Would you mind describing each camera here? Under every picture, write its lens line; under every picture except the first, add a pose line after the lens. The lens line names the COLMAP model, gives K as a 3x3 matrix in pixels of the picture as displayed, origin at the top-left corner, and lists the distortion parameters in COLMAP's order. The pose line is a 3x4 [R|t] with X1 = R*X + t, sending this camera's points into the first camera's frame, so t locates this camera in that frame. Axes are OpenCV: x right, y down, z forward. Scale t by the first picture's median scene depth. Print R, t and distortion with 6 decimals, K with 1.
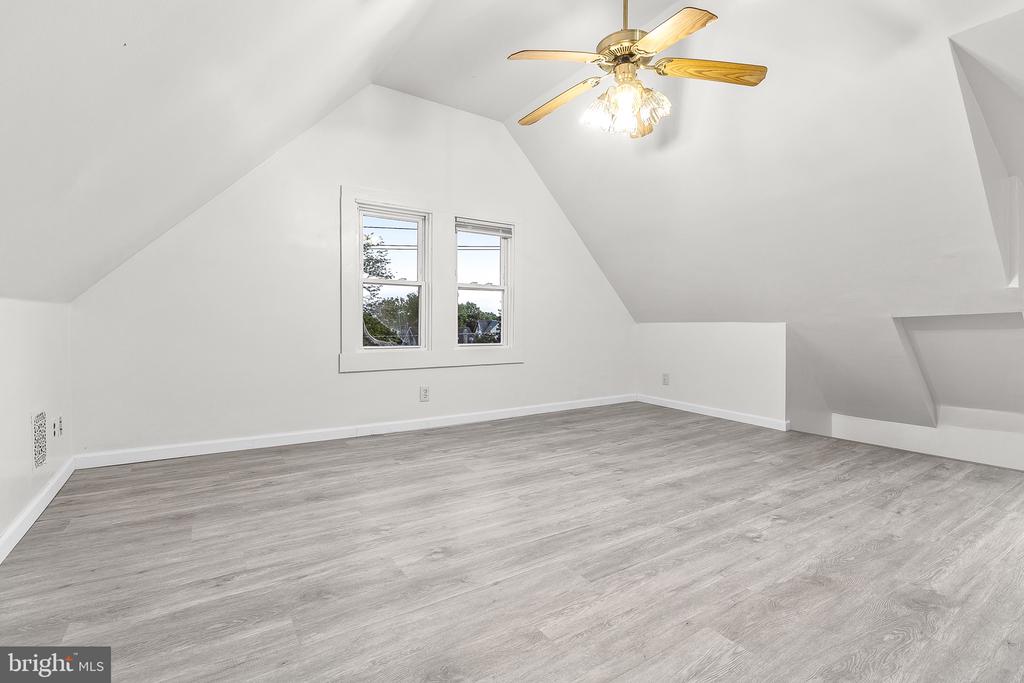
lens RADIAL K [[471.3, 0, 515.2], [0, 471.3, 336.0], [0, 0, 1]] dist [0.004894, -0.001725]
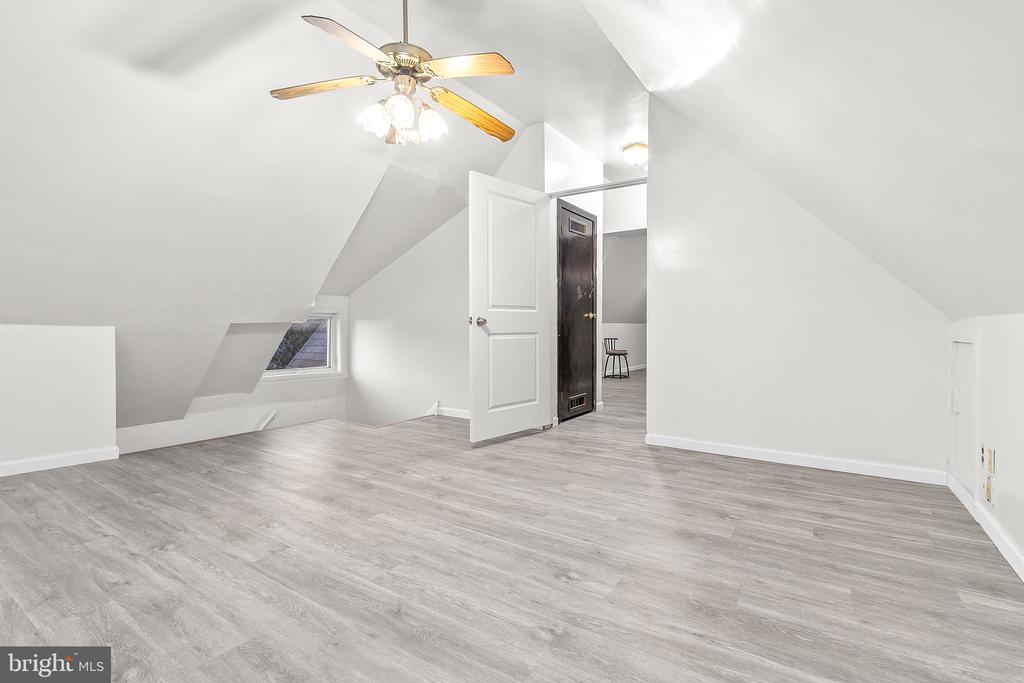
lens RADIAL K [[471.3, 0, 515.8], [0, 471.3, 337.9], [0, 0, 1]] dist [0.004894, -0.001725]
pose [[-0.388344, -0.020641, 0.921283, -1.026999], [0.015593, 0.999459, 0.028965, -0.049249], [-0.921382, 0.025614, -0.387812, 1.517854]]
